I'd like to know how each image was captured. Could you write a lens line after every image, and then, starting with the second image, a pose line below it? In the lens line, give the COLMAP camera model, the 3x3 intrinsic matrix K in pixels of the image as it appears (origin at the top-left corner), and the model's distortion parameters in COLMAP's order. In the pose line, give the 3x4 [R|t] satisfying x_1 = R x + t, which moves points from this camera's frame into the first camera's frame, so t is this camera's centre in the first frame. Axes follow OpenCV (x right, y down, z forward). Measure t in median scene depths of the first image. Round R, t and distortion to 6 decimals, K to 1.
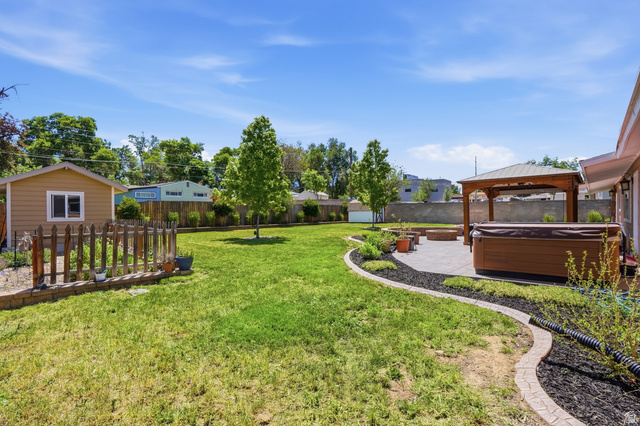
lens RADIAL K [[307.6, 0, 322.9], [0, 307.6, 211.0], [0, 0, 1]] dist [-0.032412, 0.000855]
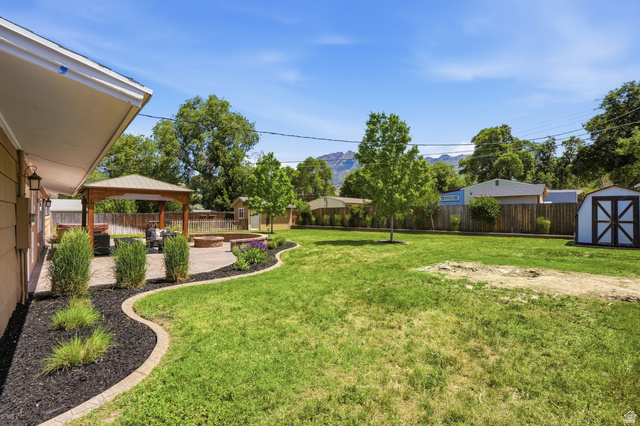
lens RADIAL K [[307.6, 0, 322.9], [0, 307.6, 211.0], [0, 0, 1]] dist [-0.032412, 0.000855]
pose [[-0.075097, -0.002216, -0.997174, 0.787980], [0.010491, 0.999940, -0.003012, -0.009602], [0.997121, -0.010687, -0.075069, 0.850835]]
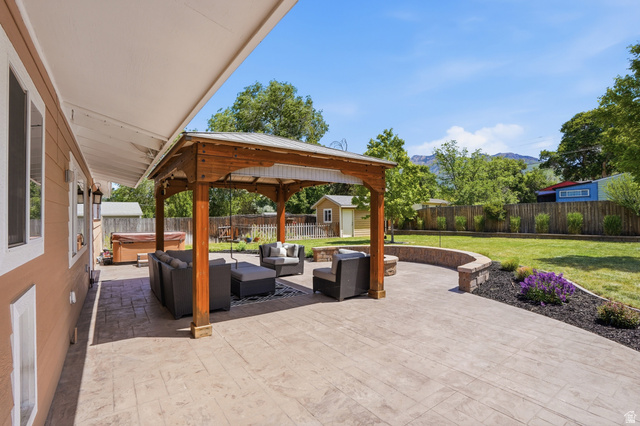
lens RADIAL K [[307.6, 0, 322.9], [0, 307.6, 211.0], [0, 0, 1]] dist [-0.032412, 0.000855]
pose [[-0.177975, -0.010221, -0.983982, 0.550517], [0.023984, 0.999604, -0.014722, -0.008290], [0.983743, -0.026220, -0.177659, 0.598535]]
